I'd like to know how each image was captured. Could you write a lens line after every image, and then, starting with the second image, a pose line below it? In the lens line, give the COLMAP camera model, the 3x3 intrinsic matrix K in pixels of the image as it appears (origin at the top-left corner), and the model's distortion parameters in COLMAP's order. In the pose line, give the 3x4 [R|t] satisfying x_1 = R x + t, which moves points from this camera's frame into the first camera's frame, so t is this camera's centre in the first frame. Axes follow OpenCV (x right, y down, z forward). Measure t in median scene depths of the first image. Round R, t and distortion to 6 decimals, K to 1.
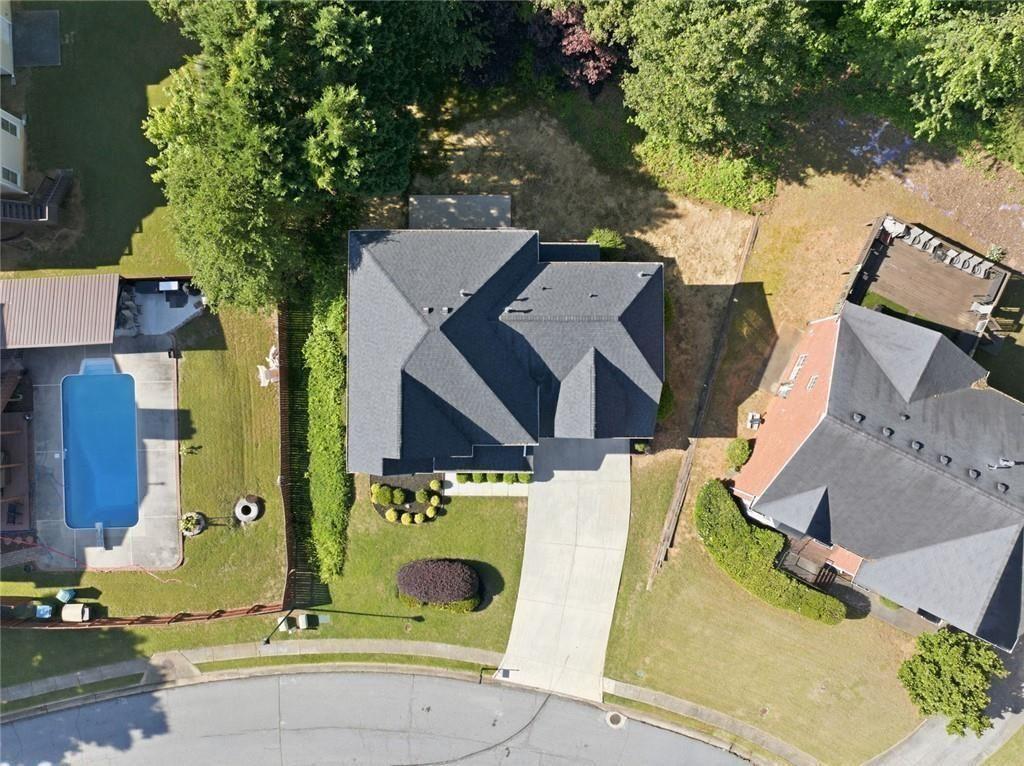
lens RADIAL K [[722.3, 0, 511.5], [0, 722.3, 383.4], [0, 0, 1]] dist [-0.045295, 0.011925]
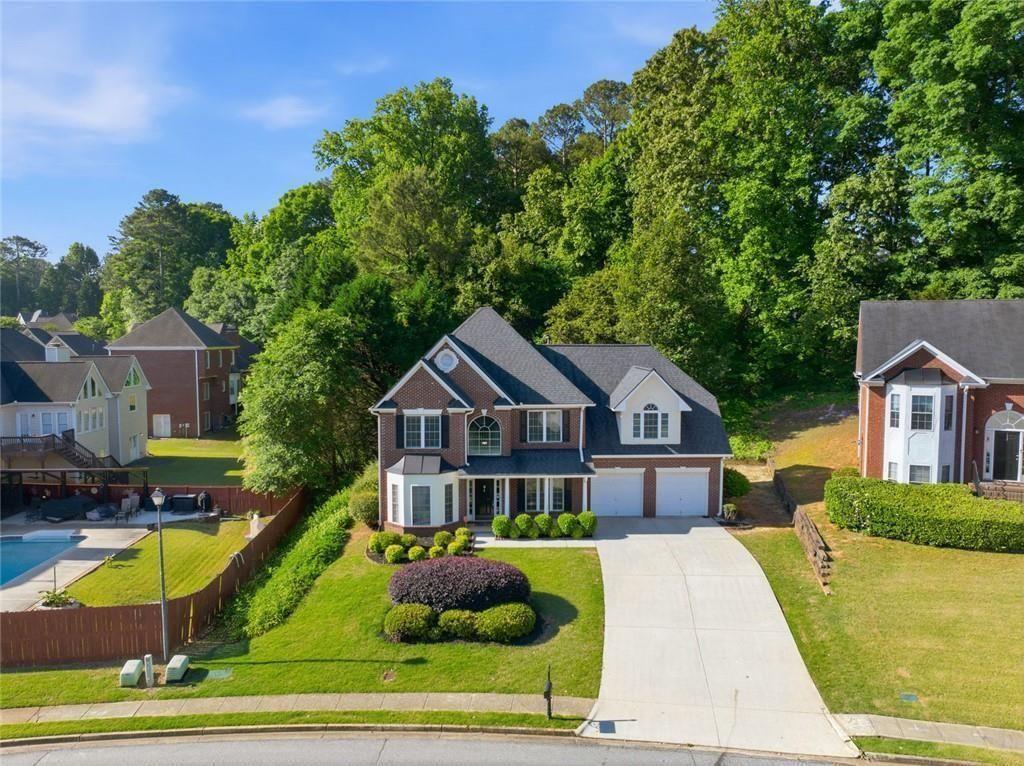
lens RADIAL K [[722.3, 0, 511.5], [0, 722.3, 383.4], [0, 0, 1]] dist [-0.045295, 0.011925]
pose [[0.999541, 0.002237, 0.030226, -0.080532], [0.029858, 0.098596, -0.994680, 0.837825], [-0.005205, 0.995125, 0.098484, 0.790242]]
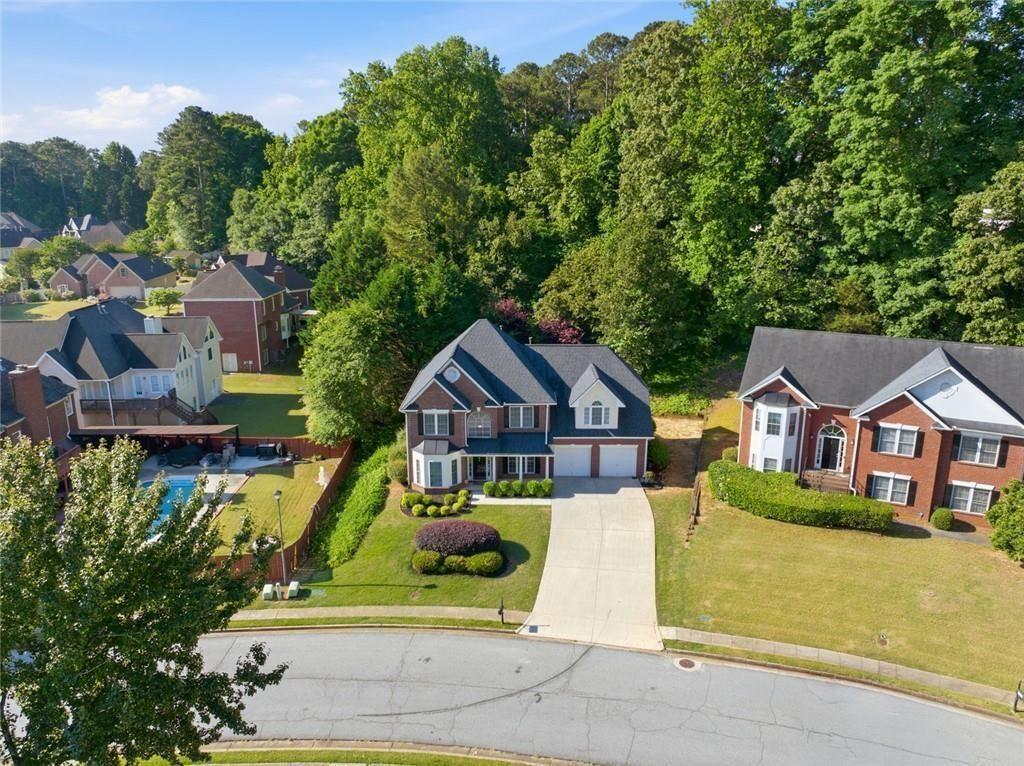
lens RADIAL K [[721.3, 0, 512.0], [0, 721.3, 383.0], [0, 0, 1]] dist [-0.033457, -0.002497]
pose [[0.999964, 0.004611, -0.007179, -0.027587], [-0.008187, 0.281623, -0.959490, 1.124497], [-0.002403, 0.959514, 0.281651, 0.547409]]
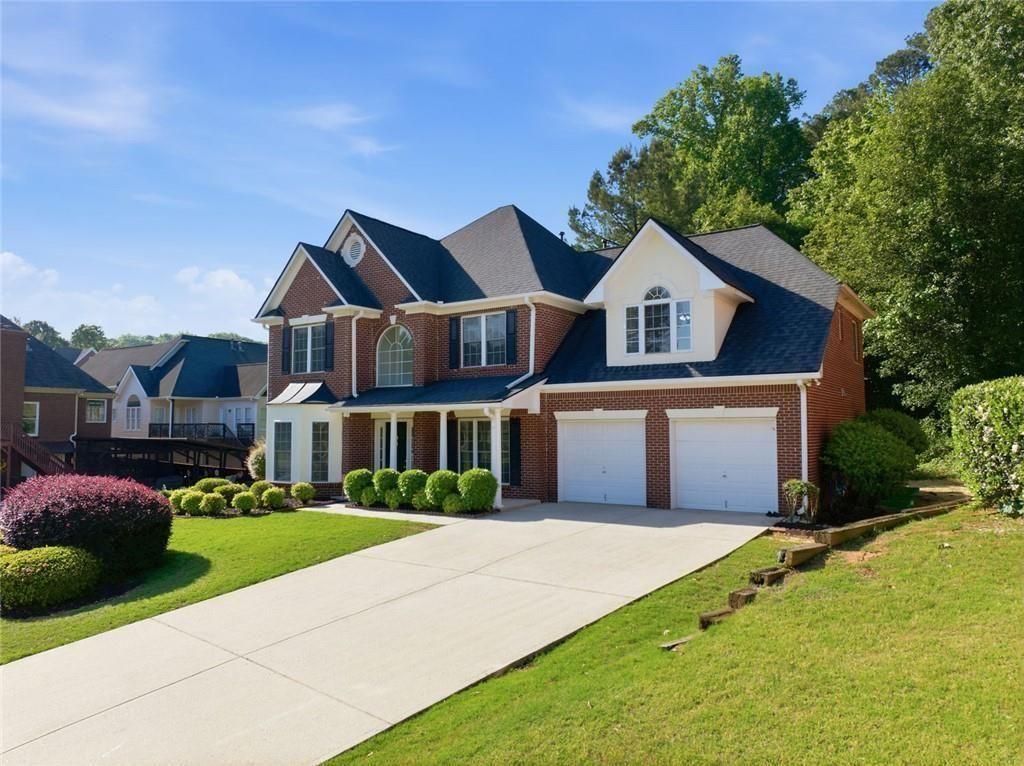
lens RADIAL K [[721.3, 0, 512.0], [0, 721.3, 383.0], [0, 0, 1]] dist [-0.033457, -0.002497]
pose [[0.831874, -0.033800, -0.553935, 0.255846], [-0.554720, -0.020991, -0.831772, 0.446232], [0.016486, 0.999208, -0.036211, 0.959069]]
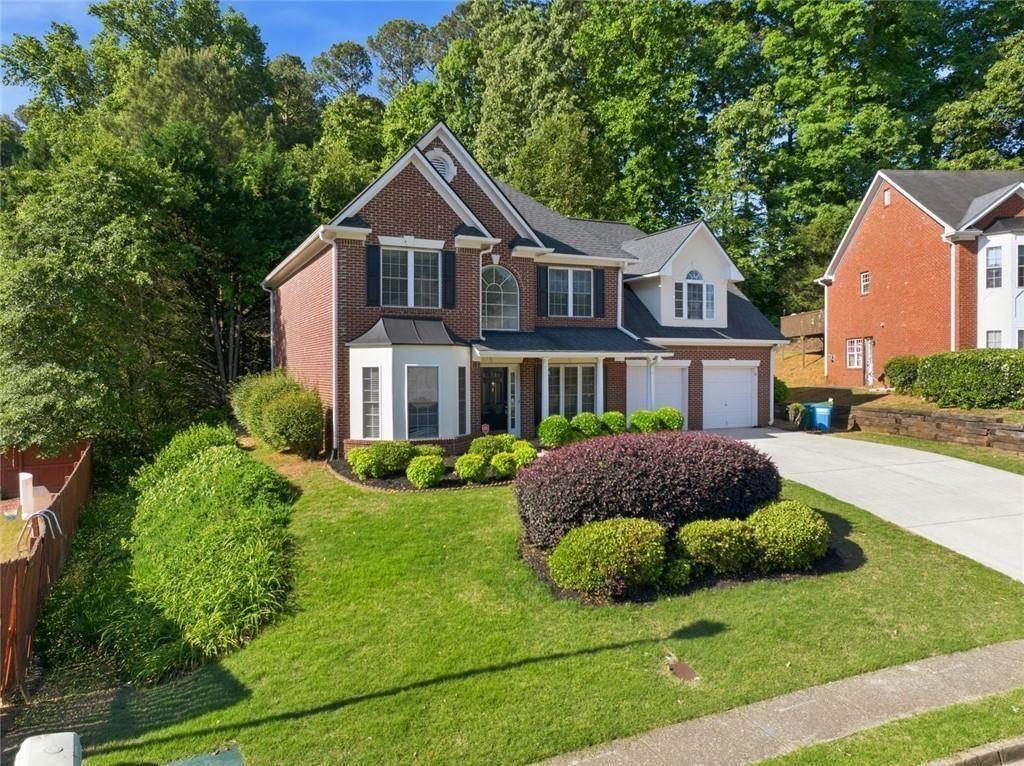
lens RADIAL K [[722.3, 0, 511.5], [0, 722.3, 383.4], [0, 0, 1]] dist [-0.045295, 0.011925]
pose [[0.902394, -0.006271, 0.430866, -0.279810], [0.430696, 0.044805, -0.901384, 0.510545], [-0.013652, 0.998976, 0.043133, 0.956658]]
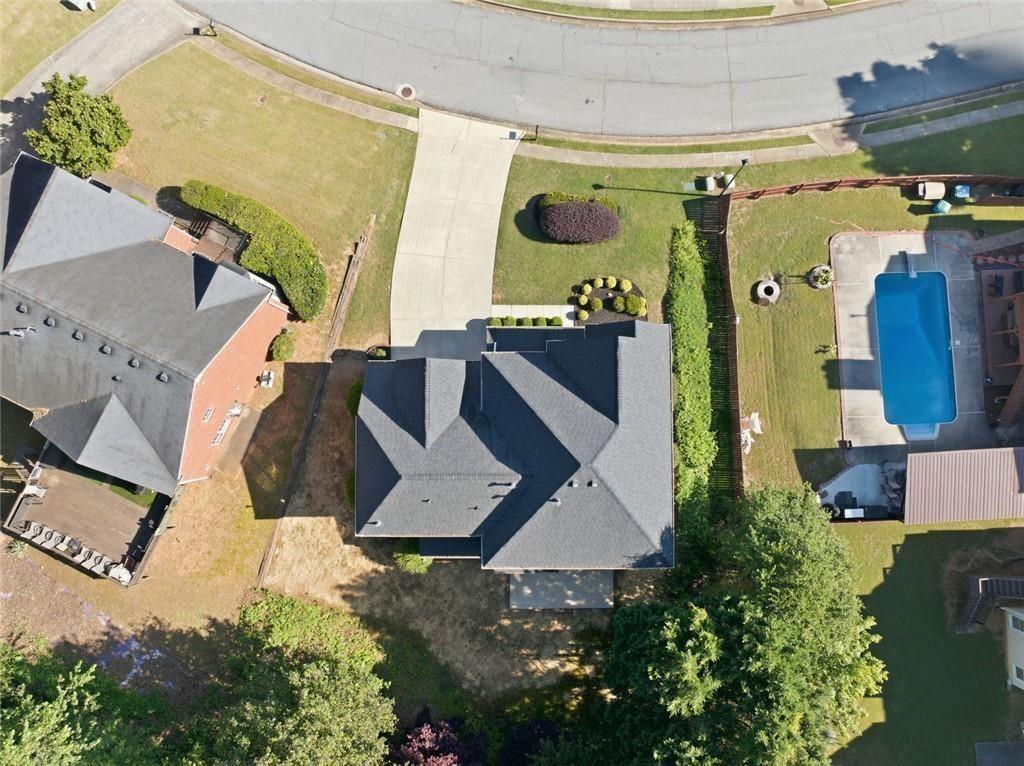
lens RADIAL K [[722.3, 0, 511.5], [0, 722.3, 383.4], [0, 0, 1]] dist [-0.045295, 0.011925]
pose [[-0.999984, 0.004383, -0.003690, -0.000772], [-0.004663, -0.996815, 0.079612, -0.035052], [-0.003330, 0.079628, 0.996819, -0.002163]]
